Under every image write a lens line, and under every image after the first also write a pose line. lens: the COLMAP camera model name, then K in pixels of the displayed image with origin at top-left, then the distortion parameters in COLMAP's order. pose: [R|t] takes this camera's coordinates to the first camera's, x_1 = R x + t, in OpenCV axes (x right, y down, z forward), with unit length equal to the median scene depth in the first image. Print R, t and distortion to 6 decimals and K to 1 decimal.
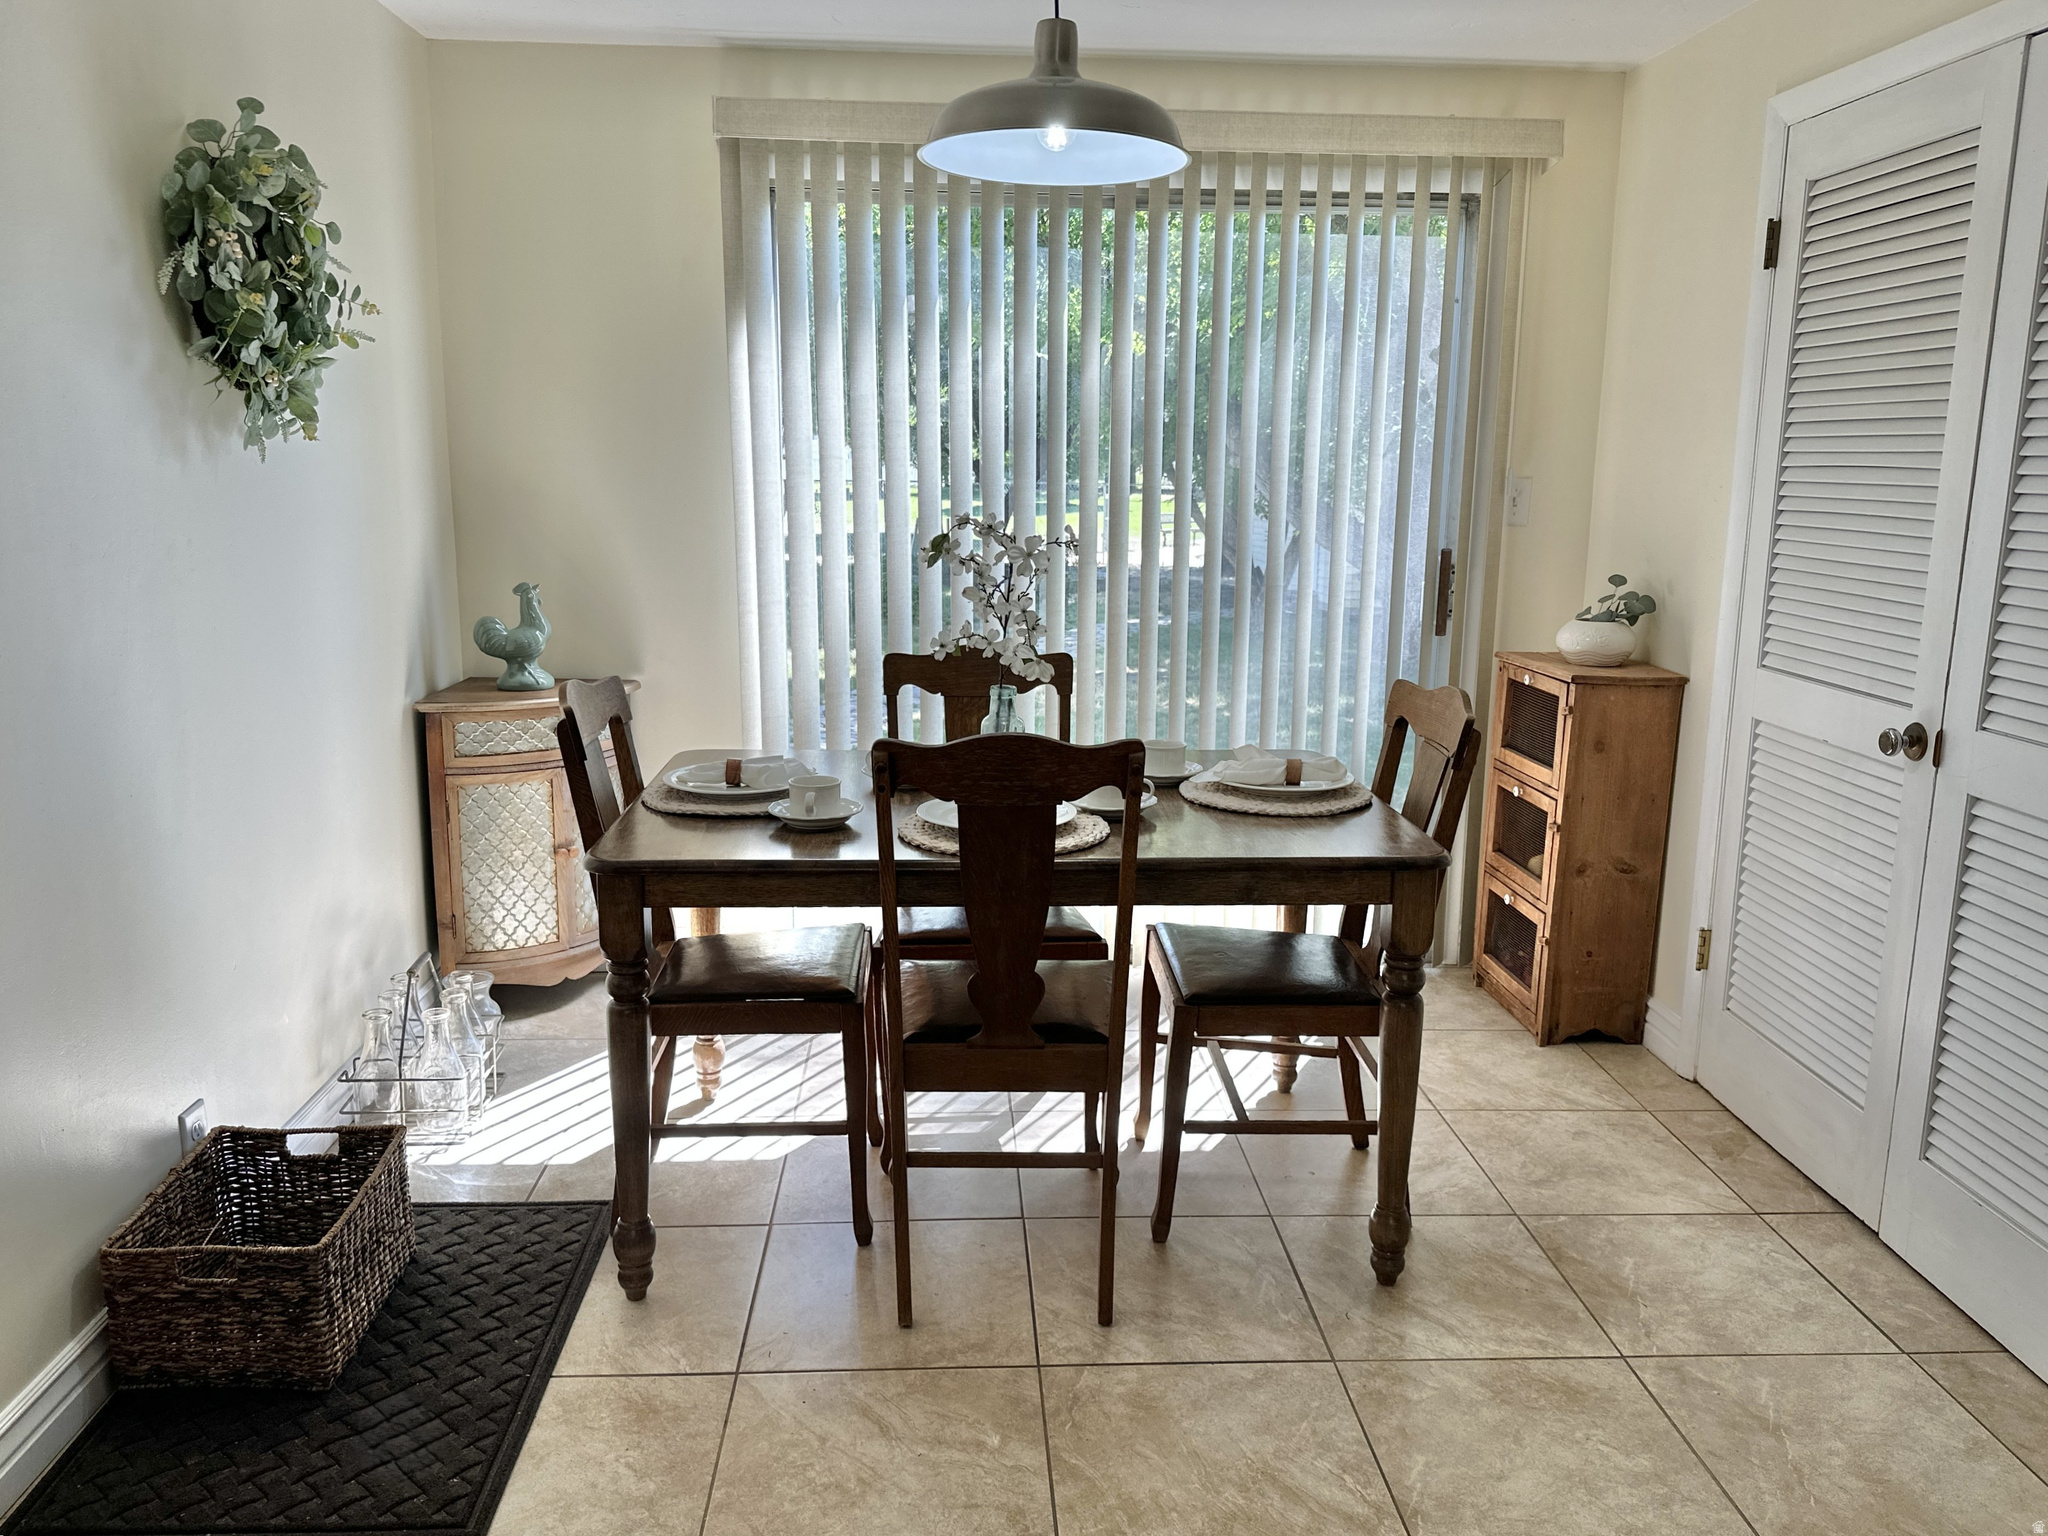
lens RADIAL K [[1582.1, 0, 1024.0], [0, 1582.1, 768.0], [0, 0, 1]] dist [0.090282, -0.149346]
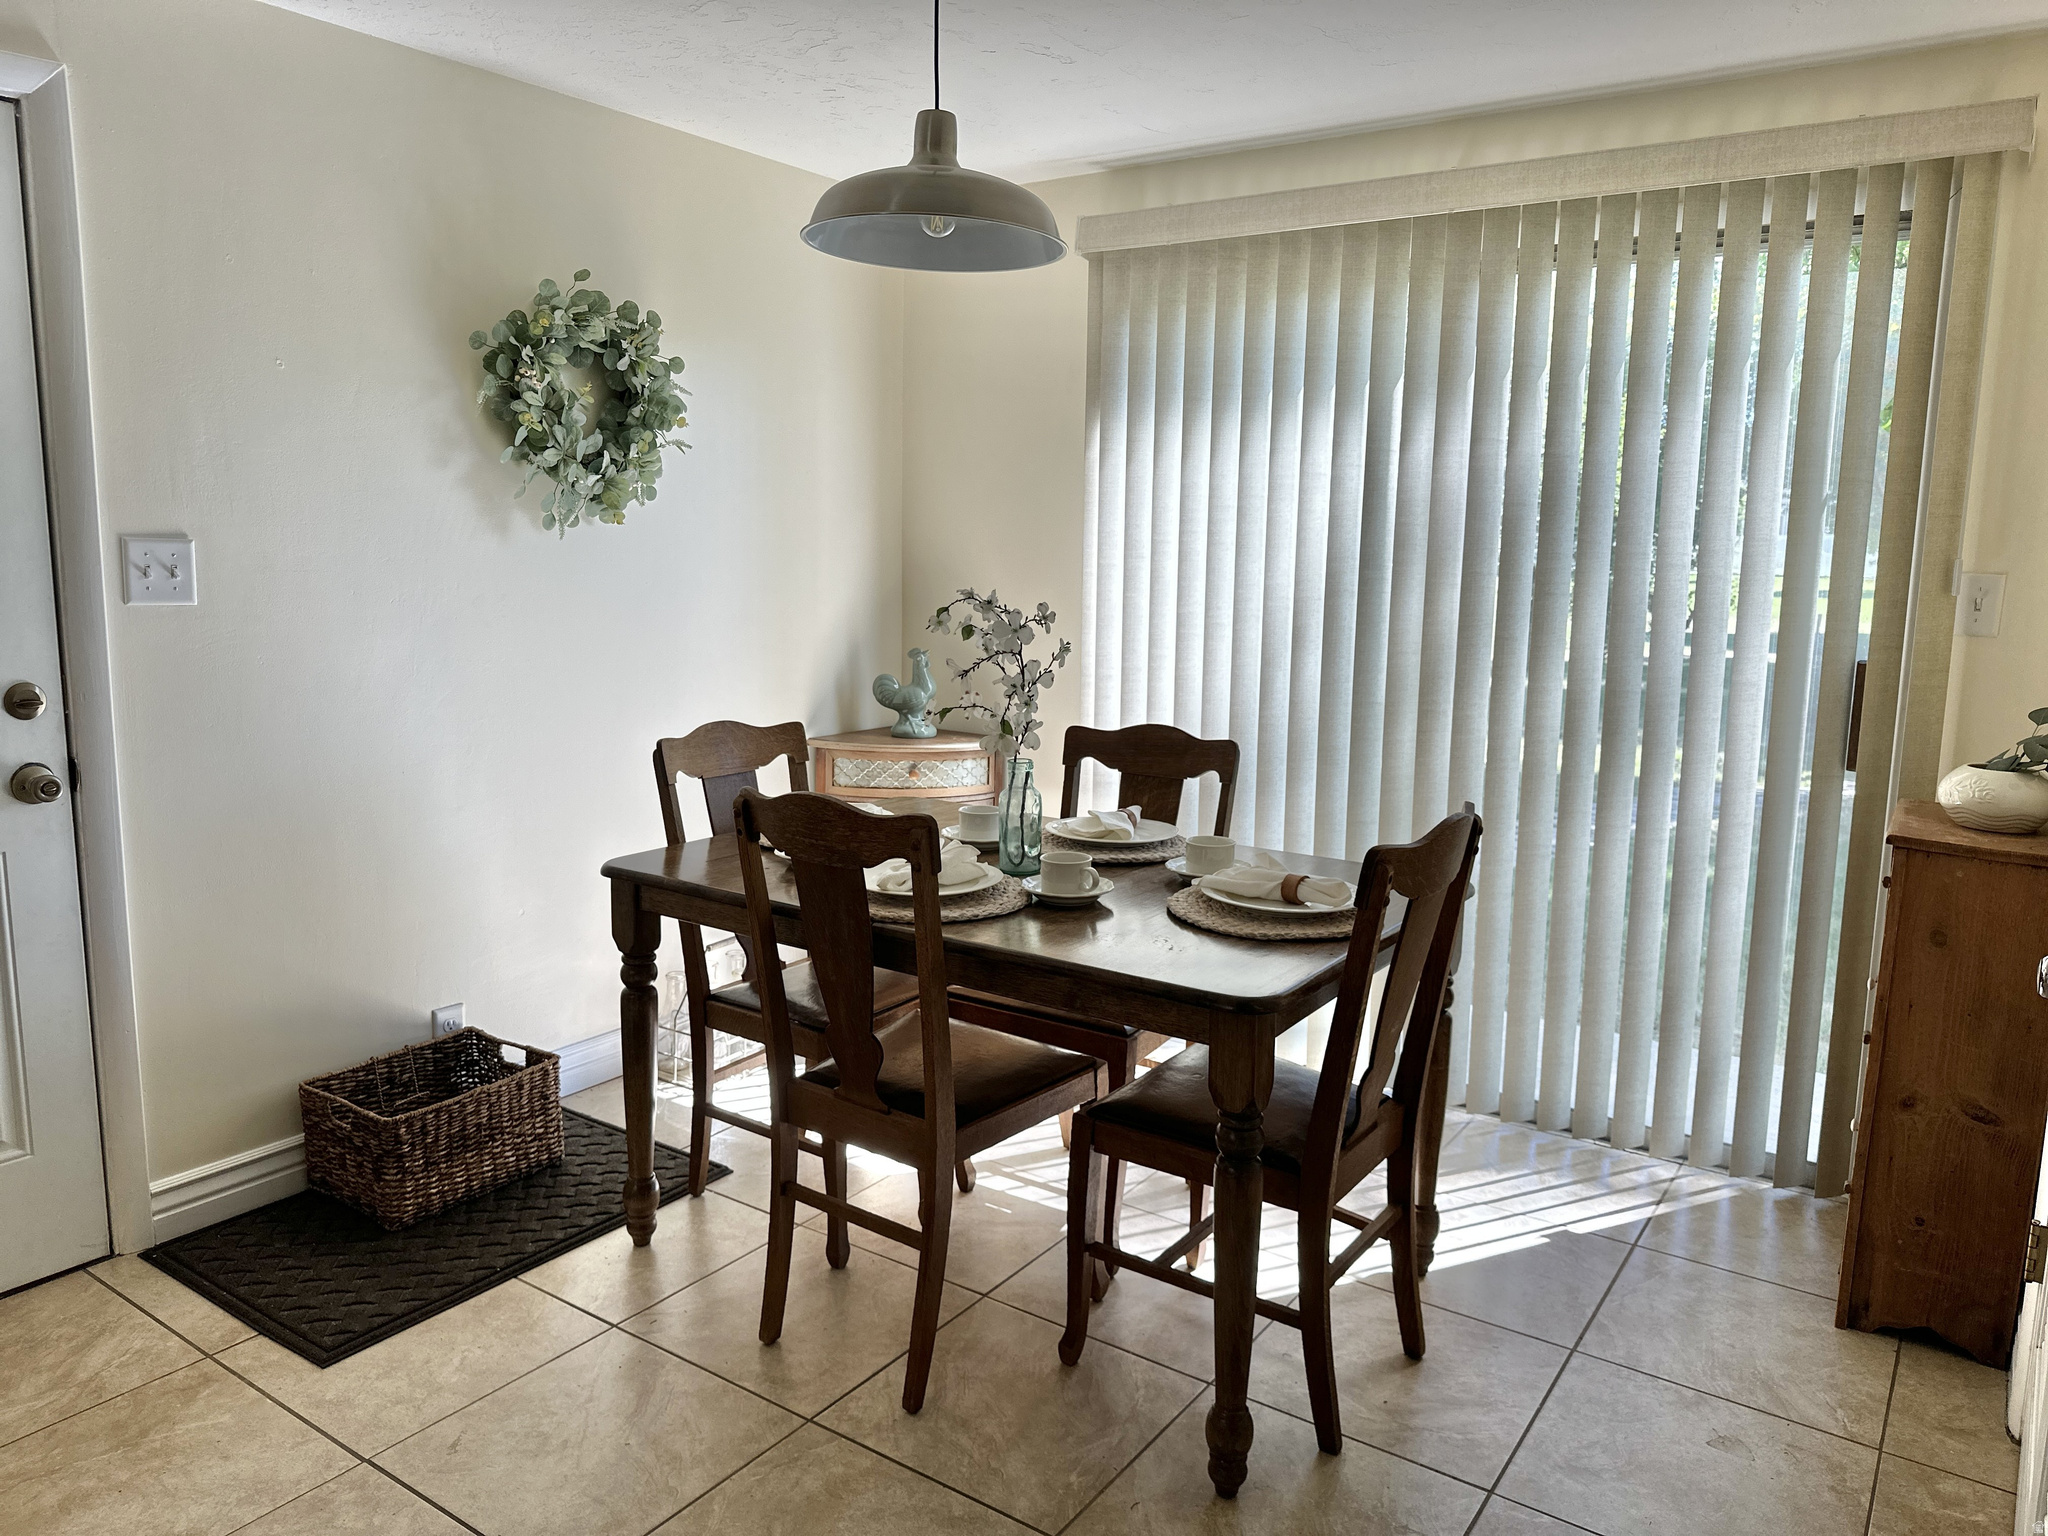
lens RADIAL K [[1464.4, 0, 996.4], [0, 1464.4, 771.5], [0, 0, 1]] dist [0.001567, 0.000504]
pose [[0.781459, 0.099345, -0.615997, 0.421942], [-0.129253, 0.991603, -0.004050, -0.030102], [0.610422, 0.082785, 0.787738, 0.203605]]
